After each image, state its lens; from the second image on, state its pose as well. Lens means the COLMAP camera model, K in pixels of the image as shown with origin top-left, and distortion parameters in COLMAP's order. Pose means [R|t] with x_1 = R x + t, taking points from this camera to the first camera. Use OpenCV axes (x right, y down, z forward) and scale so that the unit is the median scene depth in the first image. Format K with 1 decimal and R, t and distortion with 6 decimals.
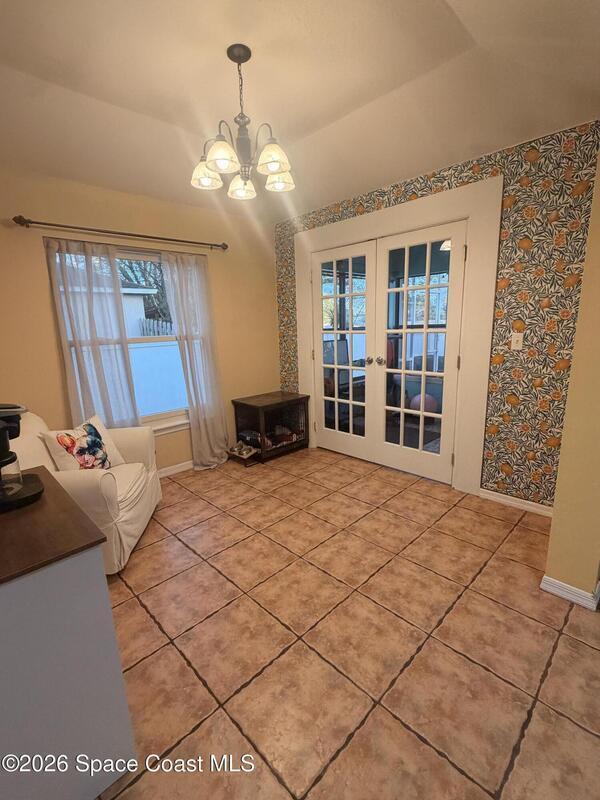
lens RADIAL K [[371.1, 0, 300.0], [0, 371.1, 400.0], [0, 0, 1]] dist [-0.000577, -0.000500]
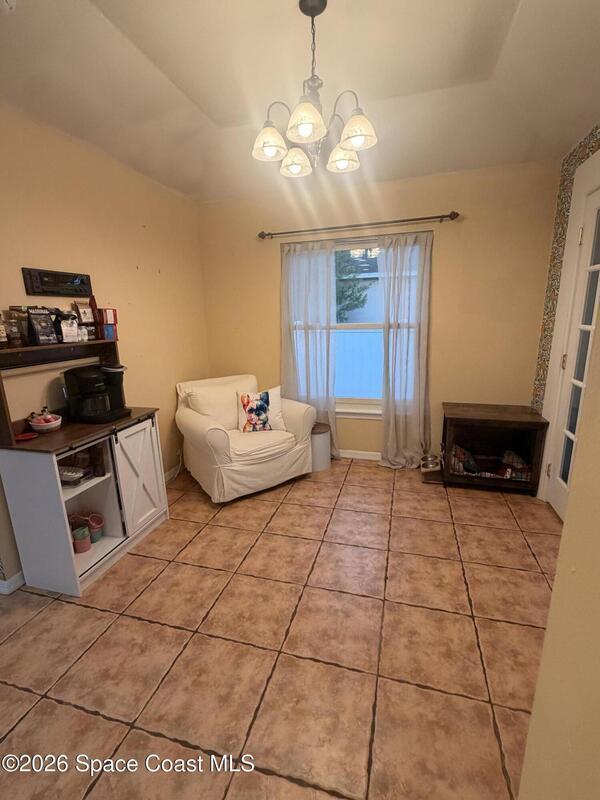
lens RADIAL K [[371.1, 0, 300.0], [0, 371.1, 400.0], [0, 0, 1]] dist [-0.000577, -0.000500]
pose [[0.482936, 0.216792, -0.848395, 0.550292], [-0.168135, 0.973798, 0.153128, -0.117558], [0.859362, 0.068694, 0.506732, 0.435604]]
